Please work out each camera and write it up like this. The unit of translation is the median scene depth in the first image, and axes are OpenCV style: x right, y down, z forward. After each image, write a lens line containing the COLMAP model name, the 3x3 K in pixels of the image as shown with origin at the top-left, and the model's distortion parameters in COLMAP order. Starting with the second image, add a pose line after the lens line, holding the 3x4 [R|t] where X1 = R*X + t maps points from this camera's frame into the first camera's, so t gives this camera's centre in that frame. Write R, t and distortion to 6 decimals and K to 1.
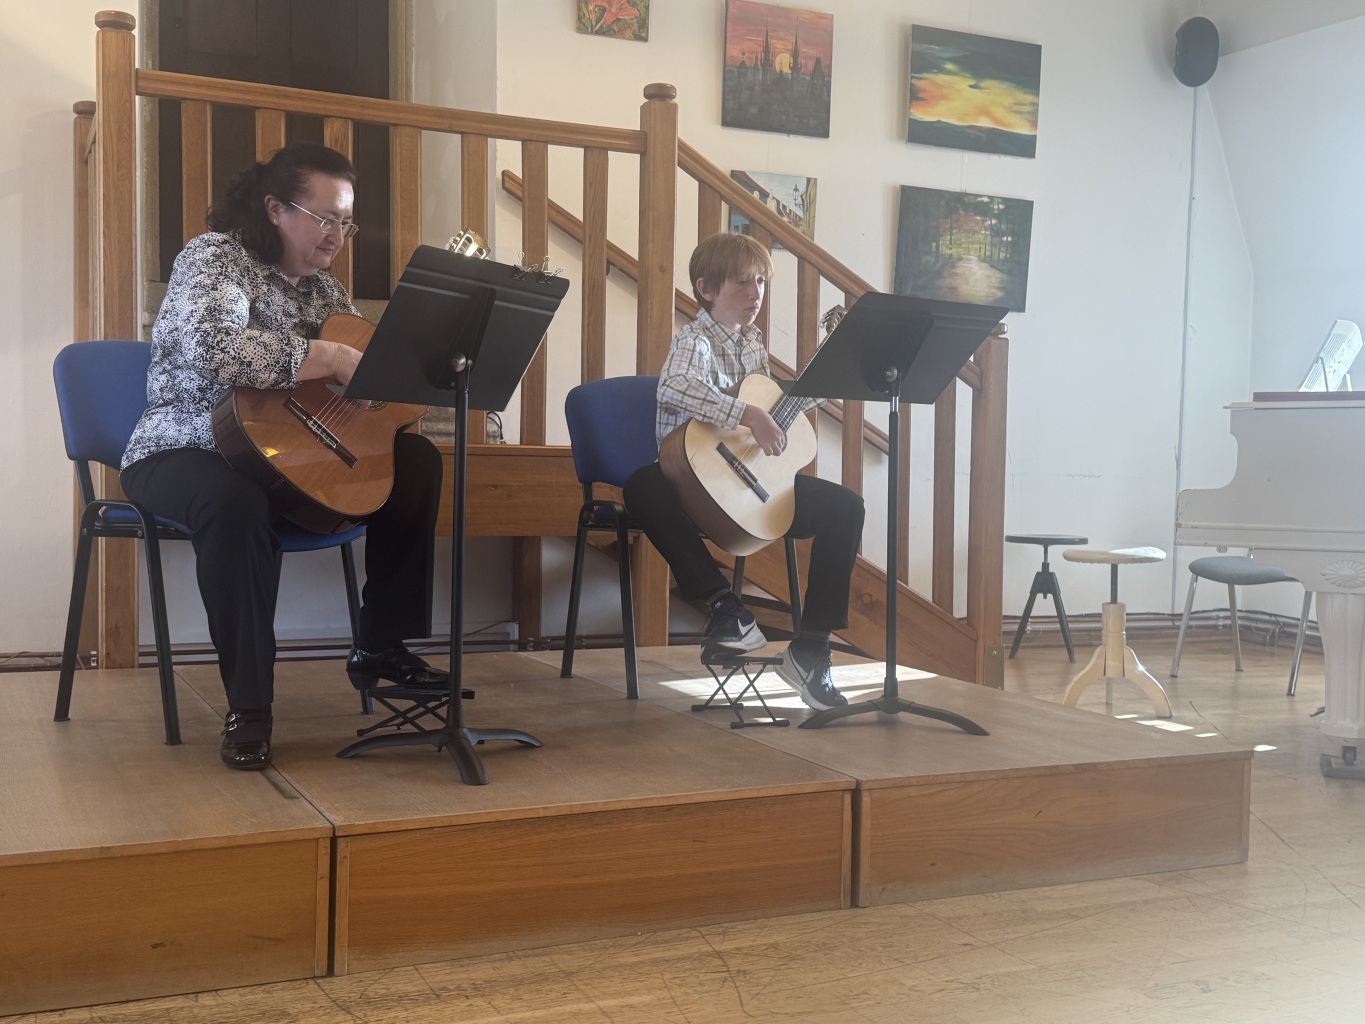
lens RADIAL K [[1533.5, 0, 684.0], [0, 1533.5, 525.4], [0, 0, 1]] dist [0.223042, -0.549133]
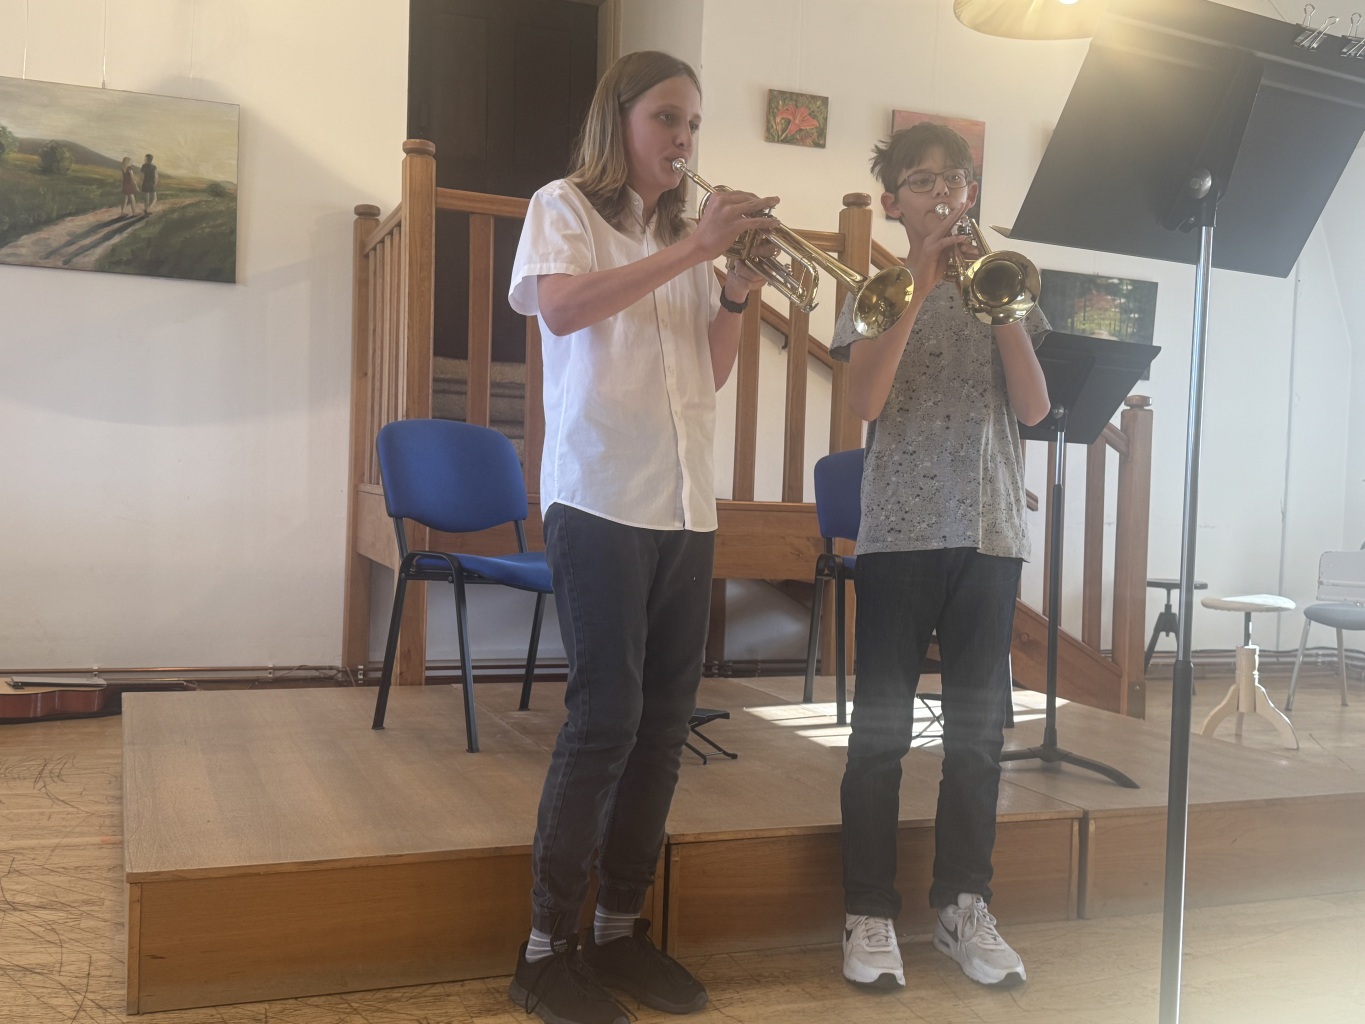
lens RADIAL K [[1377.7, 0, 679.8], [0, 1377.7, 520.3], [0, 0, 1]] dist [0.203932, -0.458866]
pose [[0.997891, 0.016950, -0.062655, -0.070242], [-0.018045, 0.999693, -0.016950, -0.016376], [0.062348, 0.018045, 0.997891, -0.042572]]
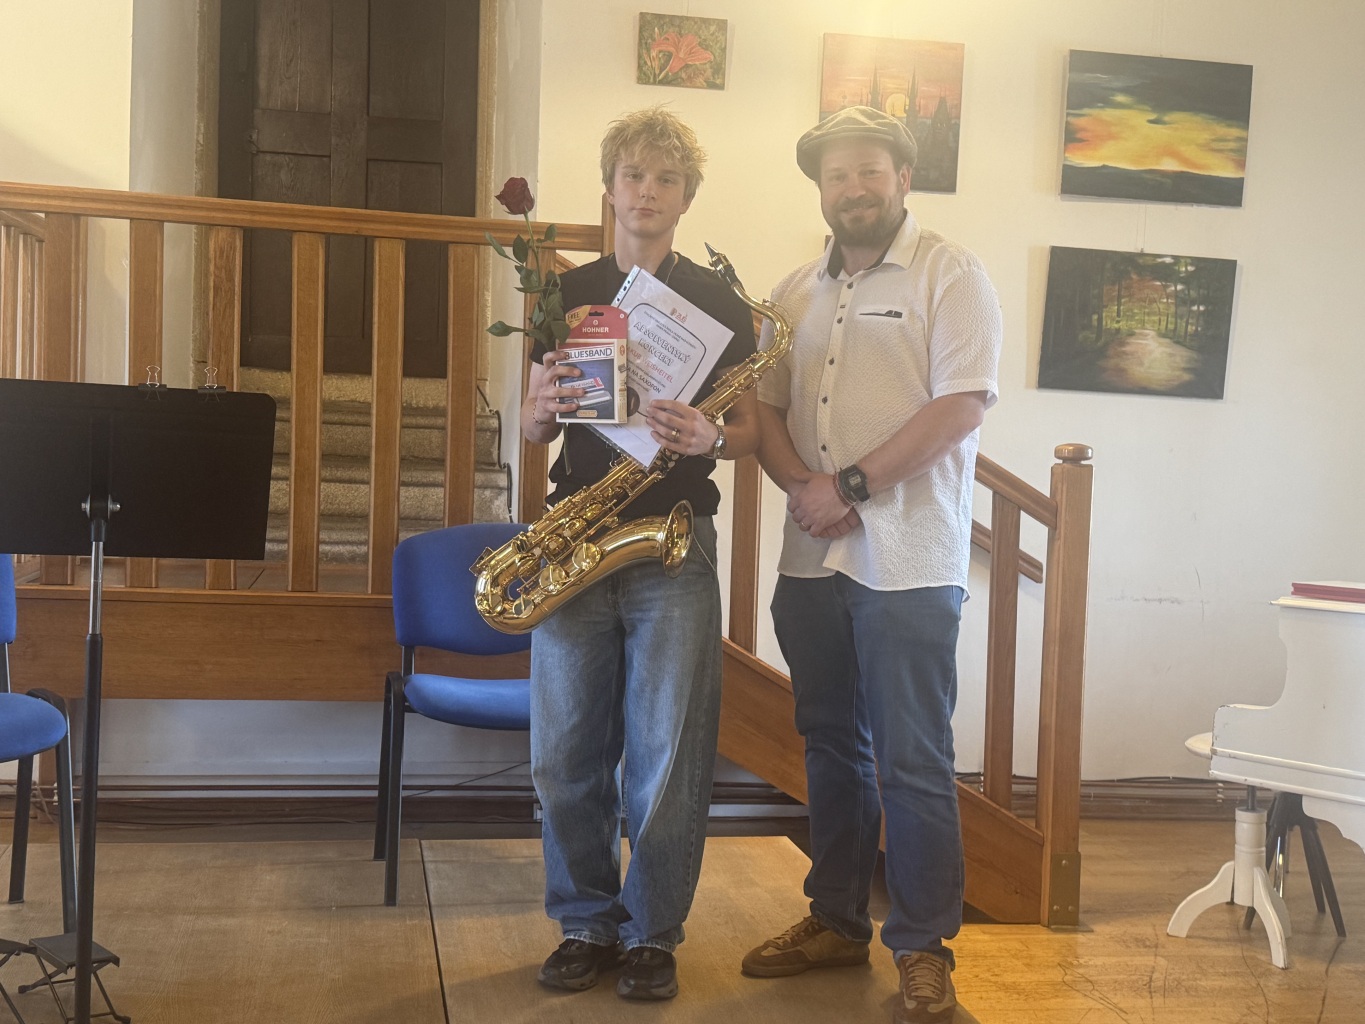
lens RADIAL K [[1691.8, 0, 690.6], [0, 1691.8, 519.4], [0, 0, 1]] dist [0.185650, -0.384716]
pose [[0.968414, 0.033925, -0.247029, 0.226747], [-0.034710, 0.999397, 0.001176, -0.087199], [0.246920, 0.007436, 0.969007, 0.106517]]
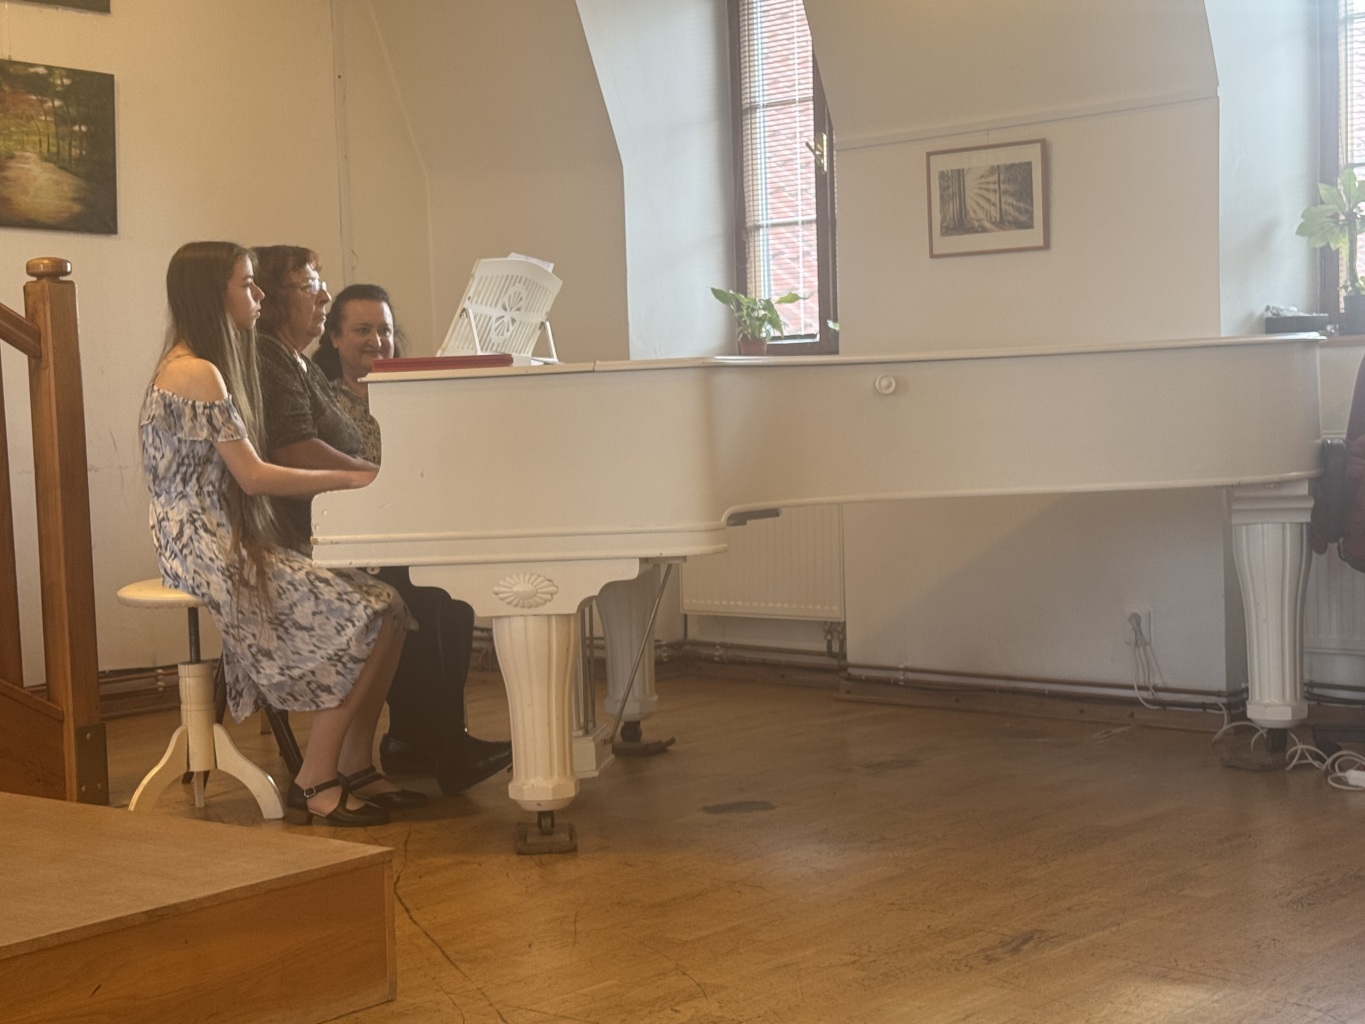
lens RADIAL K [[2181.7, 0, 696.2], [0, 2181.7, 518.6], [0, 0, 1]] dist [0.196621, -0.335673]
pose [[0.906107, -0.072151, 0.416850, 0.040970], [0.069532, 0.997348, 0.021486, -0.016985], [-0.417295, 0.009515, 0.908721, -0.013680]]
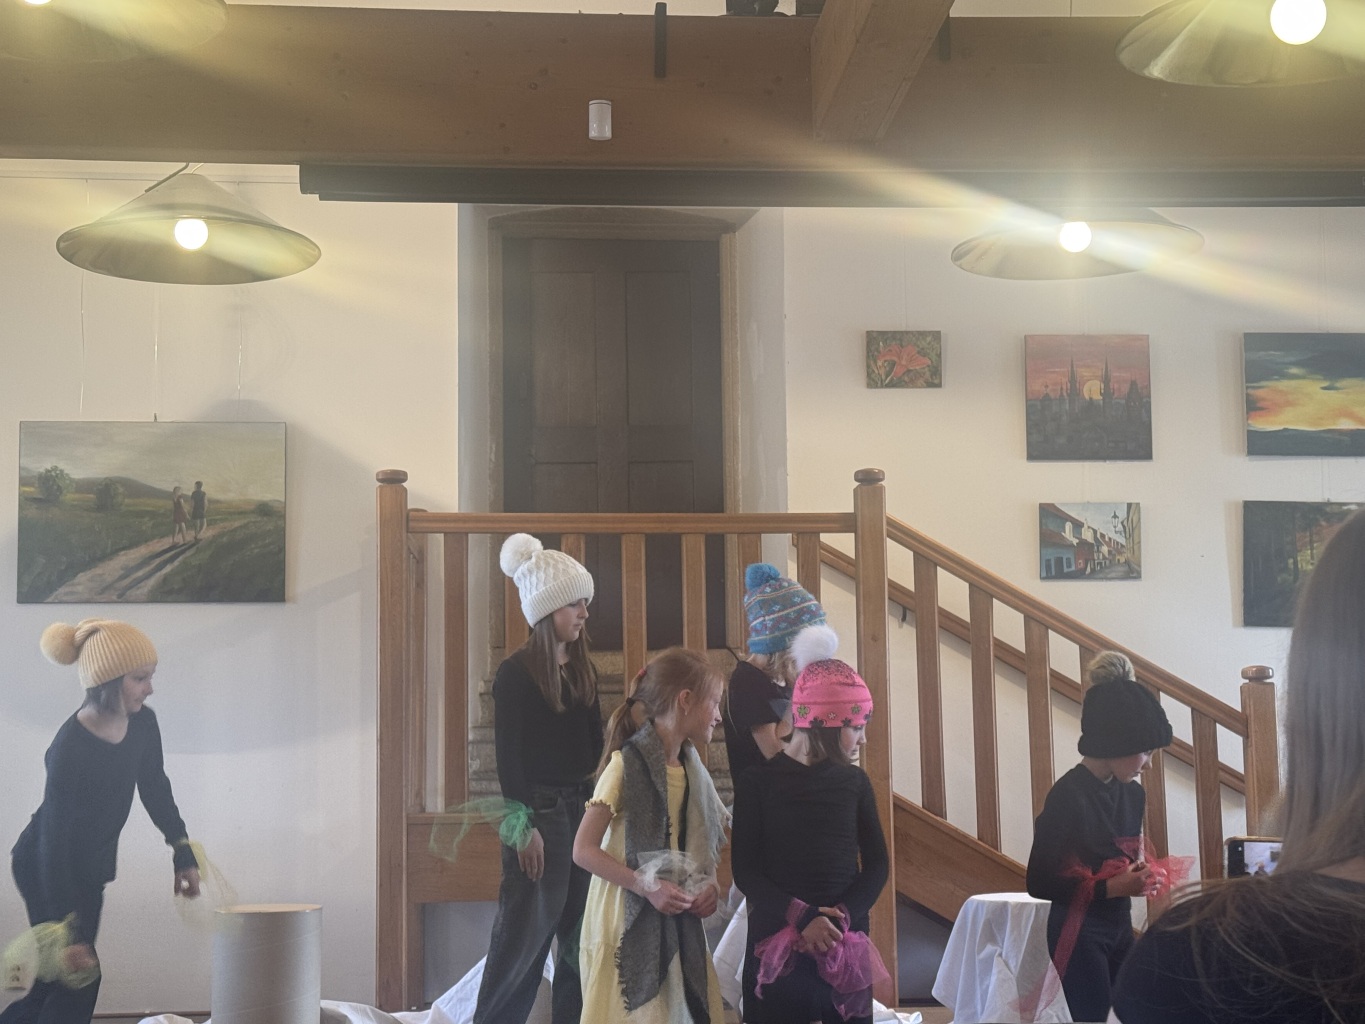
lens RADIAL K [[2181.7, 0, 696.2], [0, 2181.7, 518.6], [0, 0, 1]] dist [0.196621, -0.335673]
pose [[0.939148, -0.064288, -0.337443, 0.340328], [0.013367, 0.988427, -0.151108, -0.020284], [0.343252, 0.137402, 0.929139, -0.394879]]
